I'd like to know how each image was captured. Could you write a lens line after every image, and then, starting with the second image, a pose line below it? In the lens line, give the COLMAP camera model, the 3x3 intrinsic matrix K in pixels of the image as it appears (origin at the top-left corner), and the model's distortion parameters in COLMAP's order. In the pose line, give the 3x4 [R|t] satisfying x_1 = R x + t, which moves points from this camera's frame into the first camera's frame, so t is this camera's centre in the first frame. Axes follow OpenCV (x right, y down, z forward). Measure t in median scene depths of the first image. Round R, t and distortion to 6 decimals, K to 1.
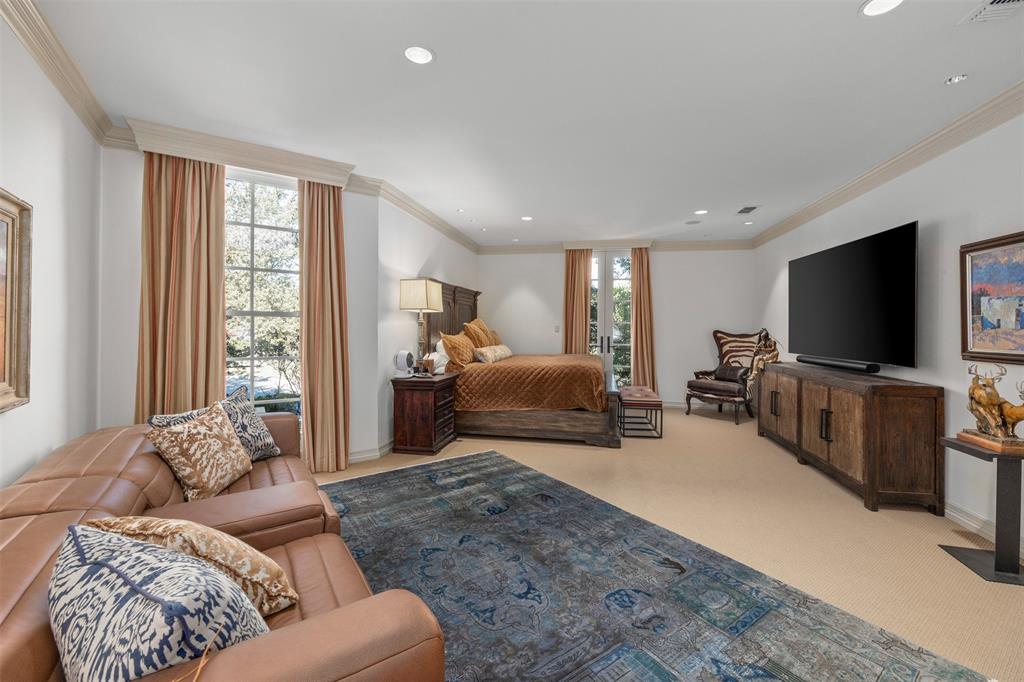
lens RADIAL K [[417.8, 0, 536.2], [0, 417.8, 336.7], [0, 0, 1]] dist [0.000471, 0.000031]
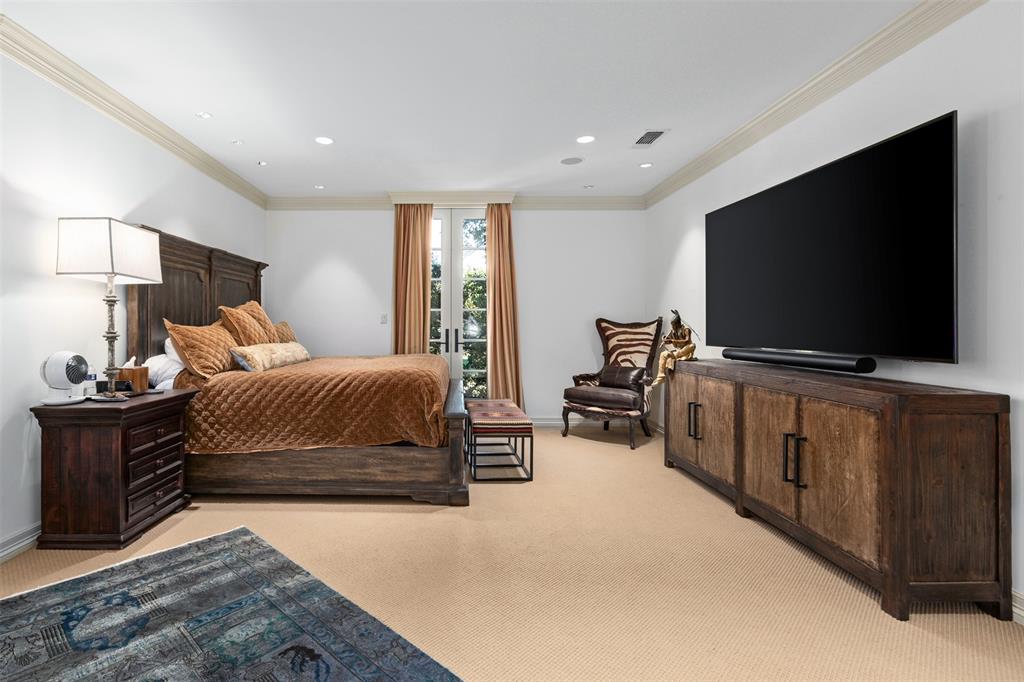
lens RADIAL K [[437.0, 0, 514.6], [0, 437.0, 337.7], [0, 0, 1]] dist [0.000152, 0.000050]
pose [[0.962771, -0.005691, 0.270258, 0.090409], [0.006491, 0.999977, -0.002069, 0.022122], [-0.270240, 0.003746, 0.962786, 0.346445]]
